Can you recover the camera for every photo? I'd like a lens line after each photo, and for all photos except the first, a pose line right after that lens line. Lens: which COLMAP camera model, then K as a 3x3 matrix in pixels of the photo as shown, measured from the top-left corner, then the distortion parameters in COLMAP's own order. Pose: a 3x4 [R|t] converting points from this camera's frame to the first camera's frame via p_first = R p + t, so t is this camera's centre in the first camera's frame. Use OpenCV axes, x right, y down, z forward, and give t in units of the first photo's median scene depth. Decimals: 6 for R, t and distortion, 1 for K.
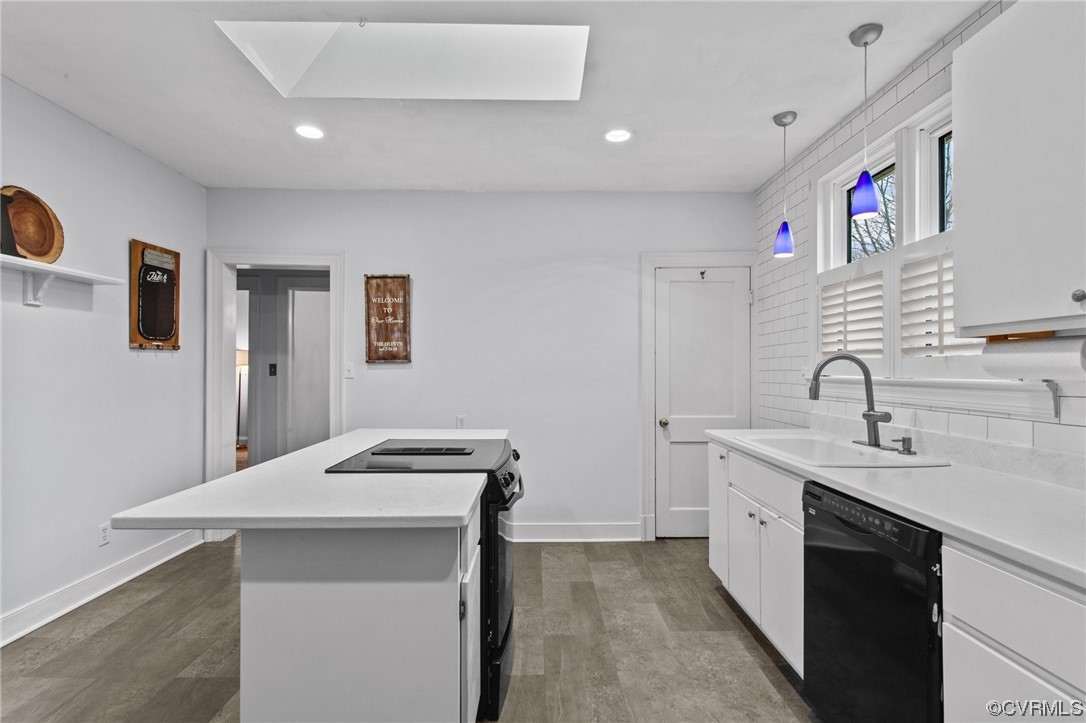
lens RADIAL K [[516.0, 0, 545.8], [0, 516.0, 363.6], [0, 0, 1]] dist [0.000404, 0.000178]
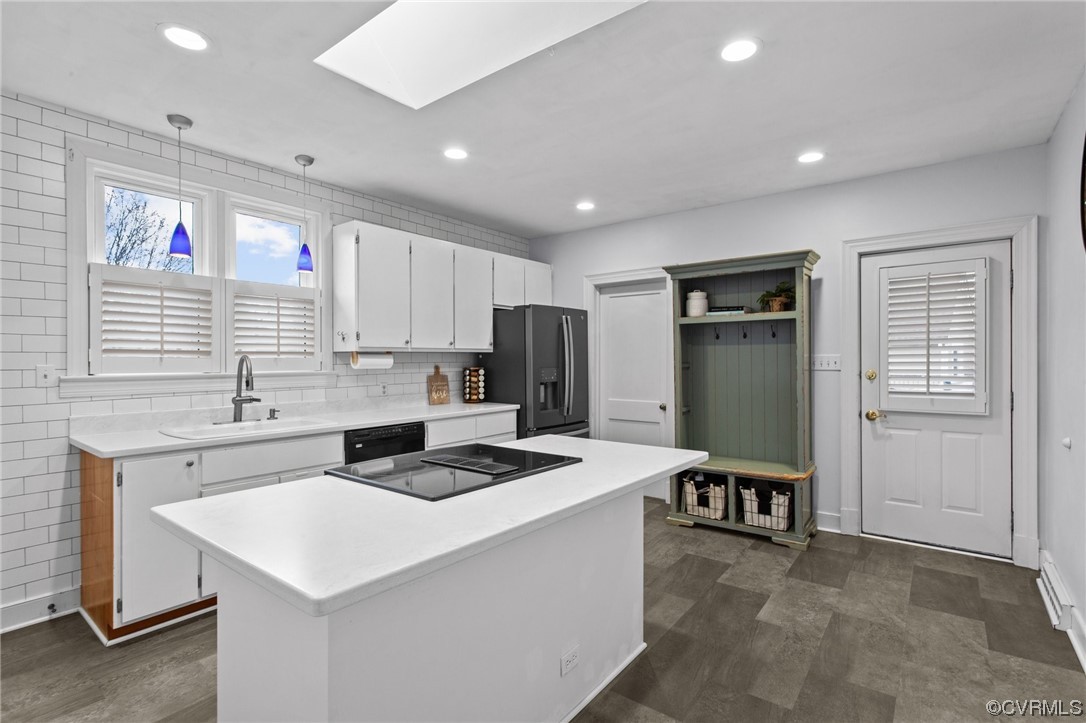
lens RADIAL K [[512.9, 0, 546.0], [0, 512.9, 357.3], [0, 0, 1]] dist [0.002785, 0.000698]
pose [[-0.779659, 0.001416, 0.626203, -0.823474], [-0.005959, 0.999935, -0.009681, -0.004280], [-0.626176, -0.011279, -0.779600, 1.490226]]
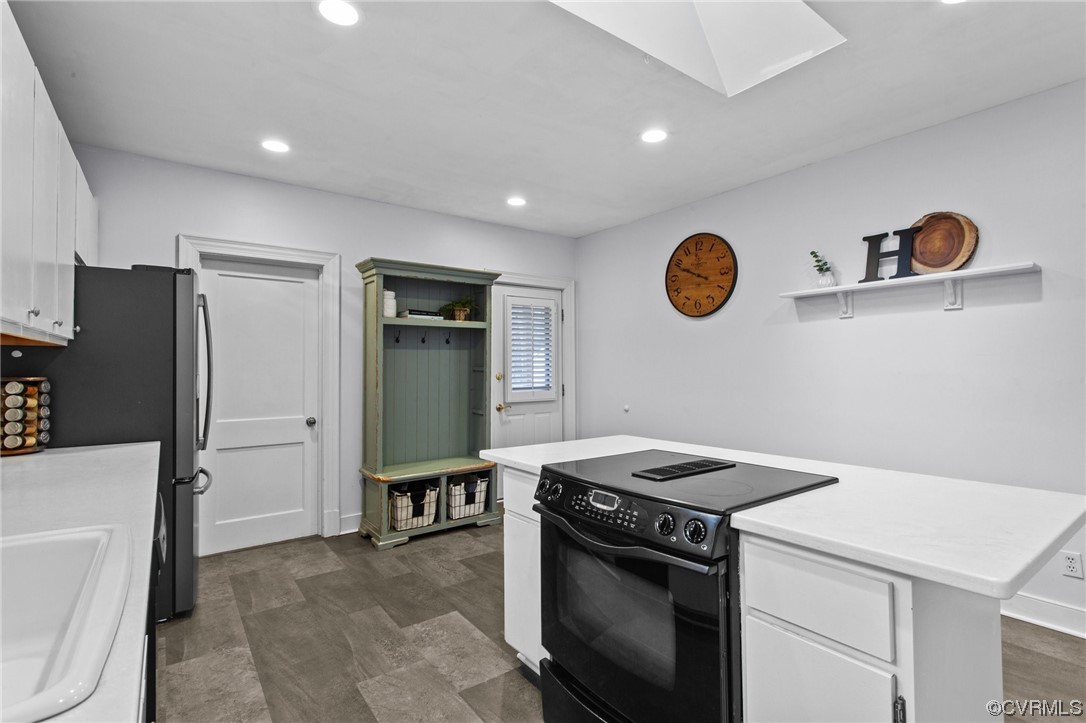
lens RADIAL K [[512.9, 0, 546.0], [0, 512.9, 357.3], [0, 0, 1]] dist [0.002785, 0.000698]
pose [[-0.812998, -0.010848, -0.582166, 0.379394], [0.009068, 0.999469, -0.031288, 0.018208], [0.582196, -0.030717, -0.812468, 1.415403]]
